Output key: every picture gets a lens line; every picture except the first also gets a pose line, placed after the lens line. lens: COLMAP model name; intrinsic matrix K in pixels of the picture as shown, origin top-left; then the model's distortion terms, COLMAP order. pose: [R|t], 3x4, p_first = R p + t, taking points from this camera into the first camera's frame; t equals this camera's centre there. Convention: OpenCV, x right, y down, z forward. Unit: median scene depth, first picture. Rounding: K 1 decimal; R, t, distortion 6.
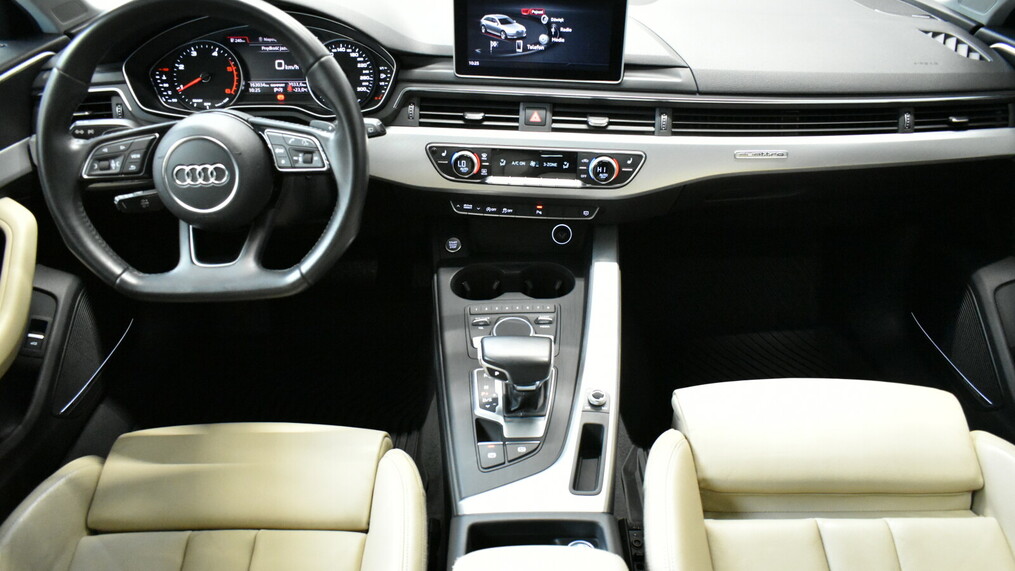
lens RADIAL K [[787.0, 0, 509.5], [0, 787.0, 284.9], [0, 0, 1]] dist [-0.021348, 0.006653]
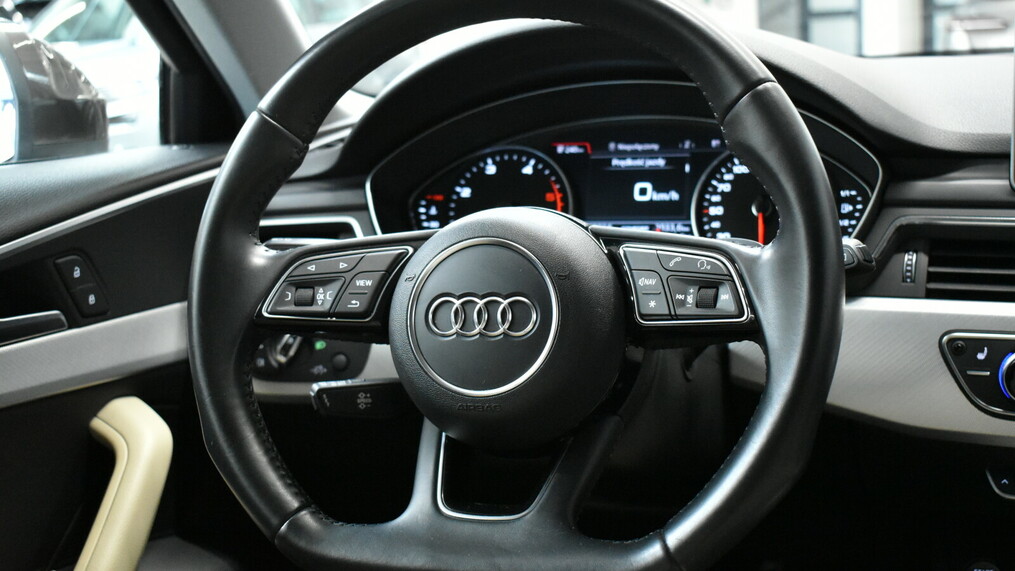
lens RADIAL K [[1321.7, 0, 502.6], [0, 1321.7, 288.3], [0, 0, 1]] dist [-0.019753, 0.000000]
pose [[0.942713, 0.023693, -0.332763, -0.111814], [-0.137143, 0.936815, -0.321821, 0.097474], [0.304113, 0.349021, 0.886397, 0.277059]]
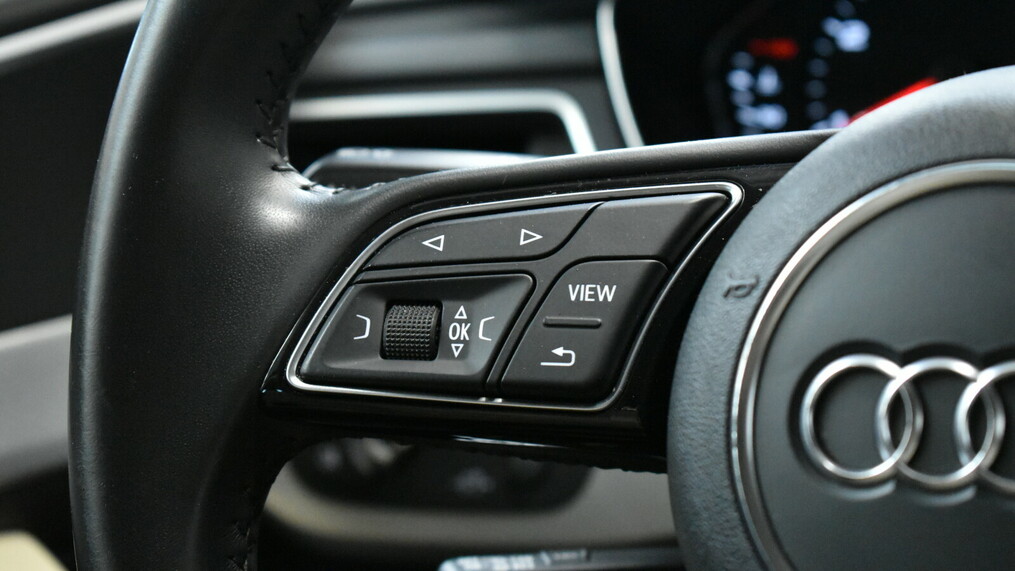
lens RADIAL K [[2274.0, 0, 507.5], [0, 2274.0, 285.8], [0, 0, 1]] dist [-0.006702, 0.000000]
pose [[0.886277, 0.051131, -0.460324, -0.272495], [-0.196767, 0.941302, -0.274286, -0.032144], [0.419280, 0.333670, 0.844316, 0.586680]]
